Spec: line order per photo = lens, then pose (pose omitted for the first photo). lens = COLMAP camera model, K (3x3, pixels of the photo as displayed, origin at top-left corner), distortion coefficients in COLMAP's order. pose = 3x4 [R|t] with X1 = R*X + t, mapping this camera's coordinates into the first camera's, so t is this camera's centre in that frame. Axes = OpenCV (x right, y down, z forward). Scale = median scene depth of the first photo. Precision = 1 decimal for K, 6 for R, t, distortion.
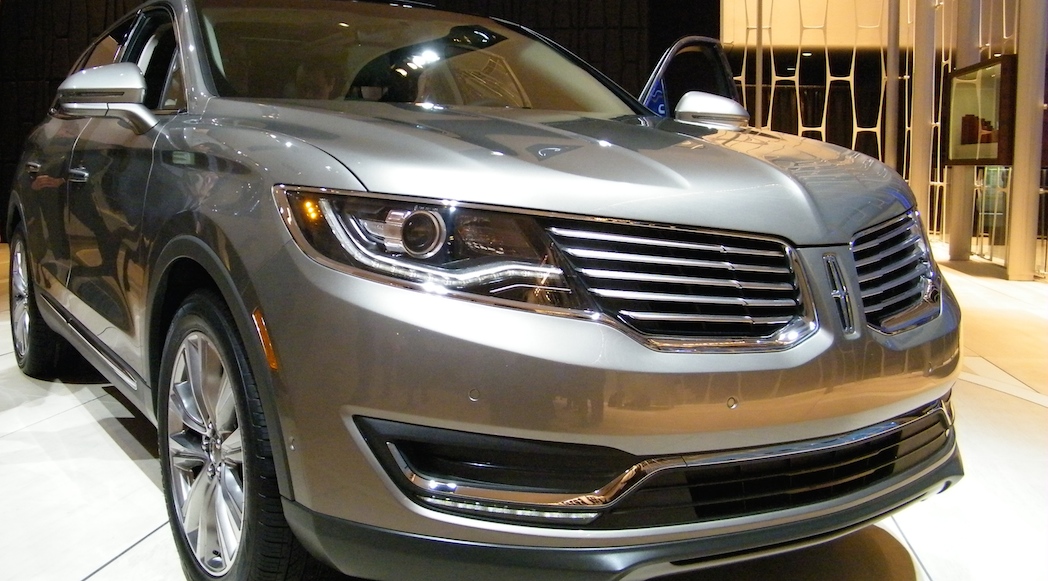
lens RADIAL K [[1116.3, 0, 524.0], [0, 1116.3, 290.5], [0, 0, 1]] dist [-0.099965, -0.013181]
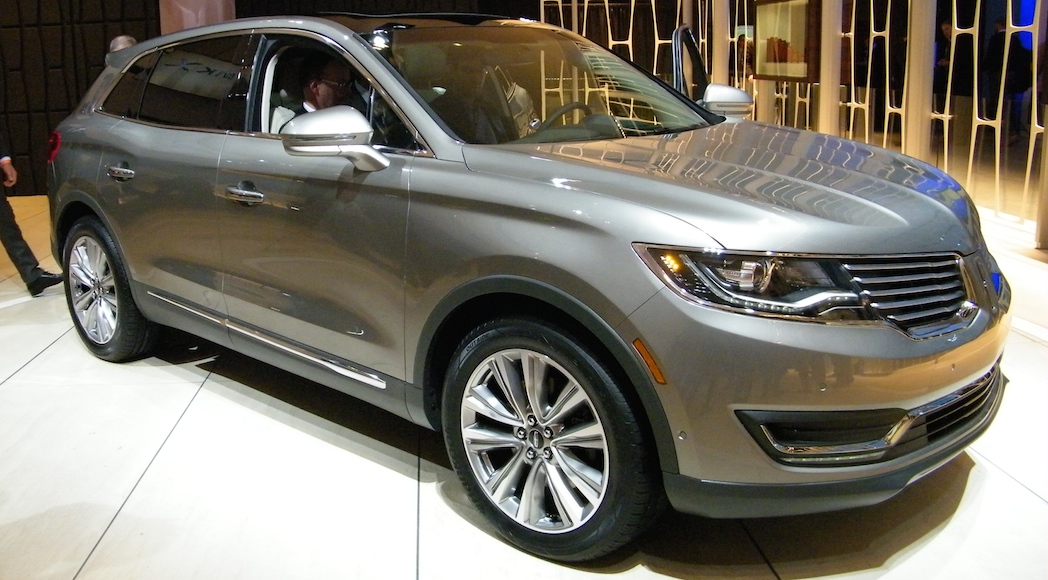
lens RADIAL K [[1116.3, 0, 524.0], [0, 1116.3, 290.0], [0, 0, 1]] dist [-0.099965, -0.013181]
pose [[0.941708, -0.102956, 0.320291, -0.797414], [0.058051, 0.987471, 0.146737, -0.247857], [-0.331385, -0.119591, 0.935886, -0.205095]]
